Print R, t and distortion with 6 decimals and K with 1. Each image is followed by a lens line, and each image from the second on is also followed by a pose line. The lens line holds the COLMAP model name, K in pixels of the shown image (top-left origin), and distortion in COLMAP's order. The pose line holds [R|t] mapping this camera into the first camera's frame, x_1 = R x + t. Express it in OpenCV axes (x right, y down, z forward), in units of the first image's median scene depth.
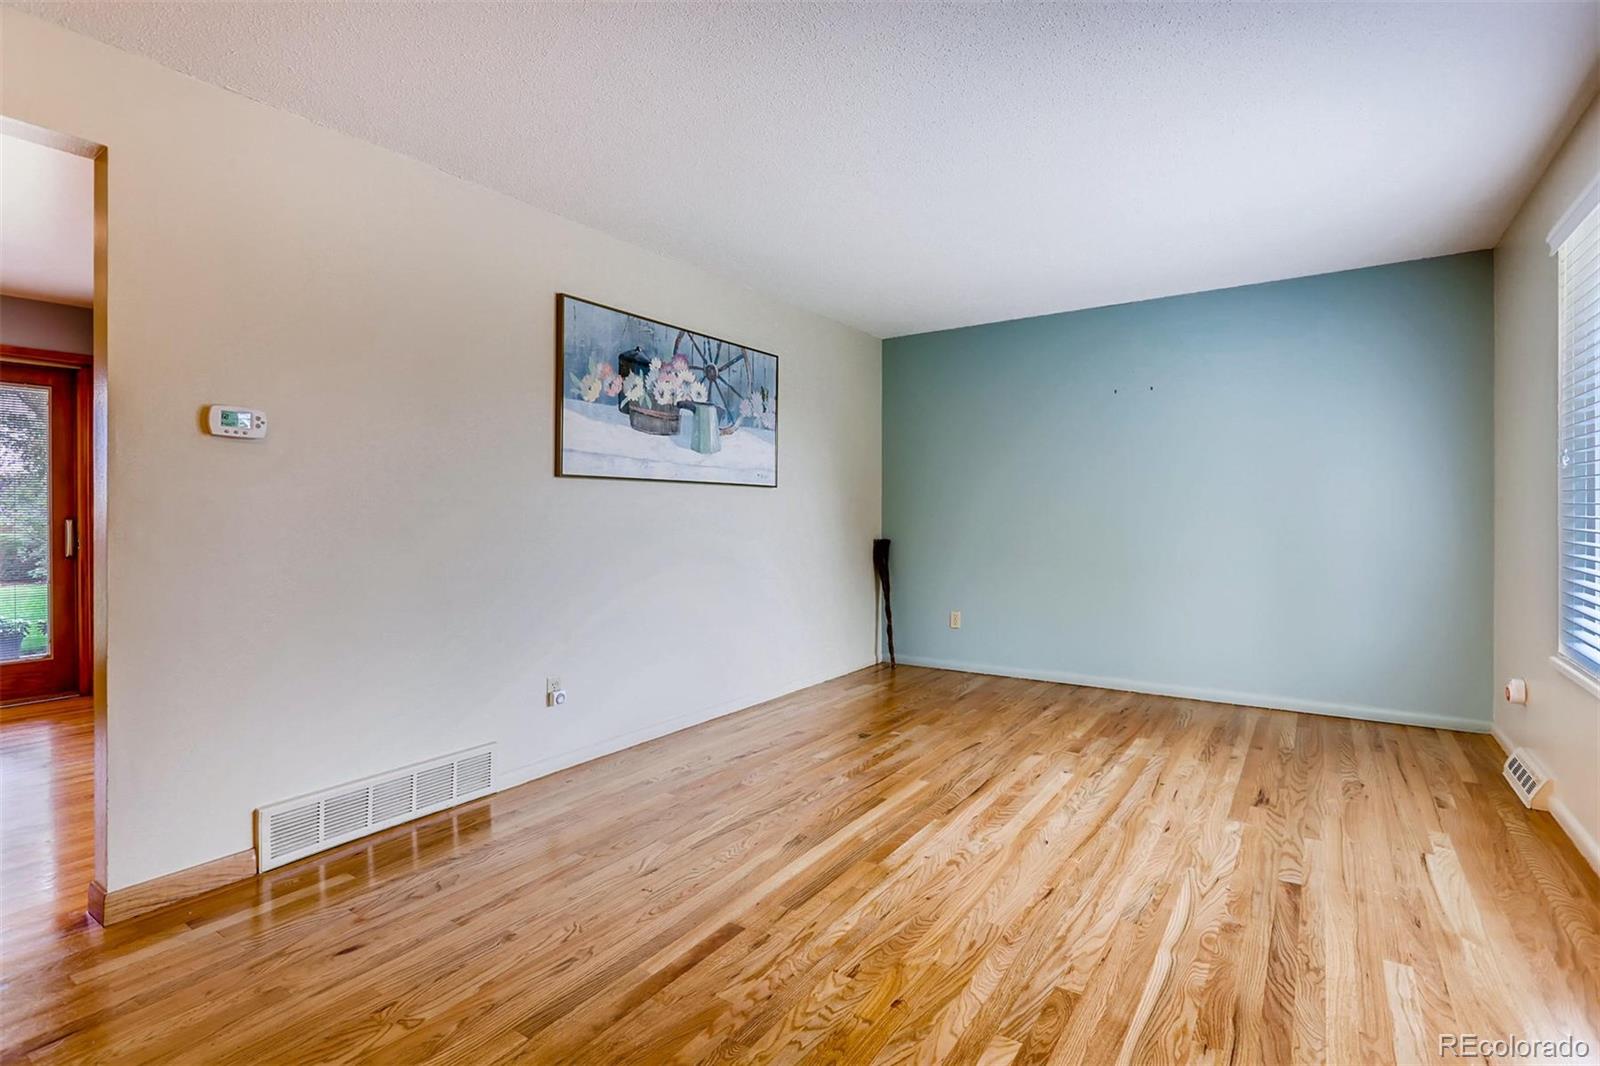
lens RADIAL K [[761.0, 0, 798.2], [0, 761.0, 524.0], [0, 0, 1]] dist [-0.010190, 0.004014]
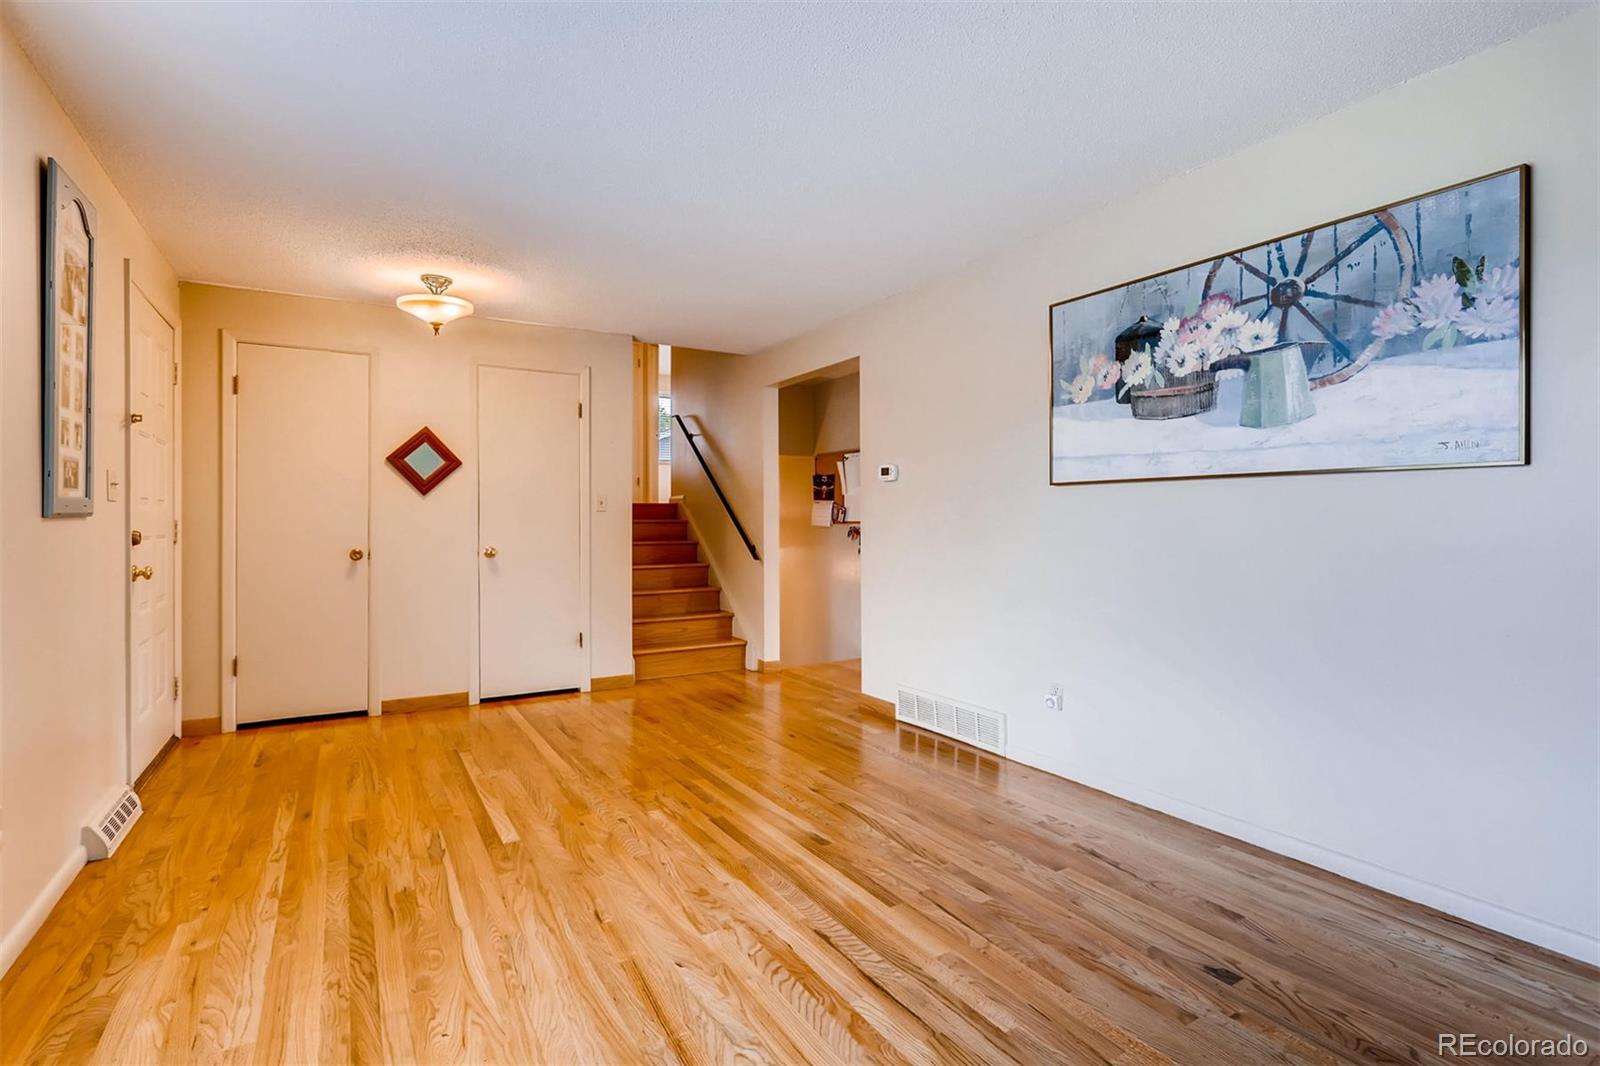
lens RADIAL K [[761.0, 0, 802.7], [0, 761.0, 521.7], [0, 0, 1]] dist [-0.010190, 0.004014]
pose [[-0.409649, 0.007278, -0.912214, 0.699757], [-0.007717, 0.999905, 0.011443, -0.020850], [0.912211, 0.011727, -0.409554, 1.031708]]
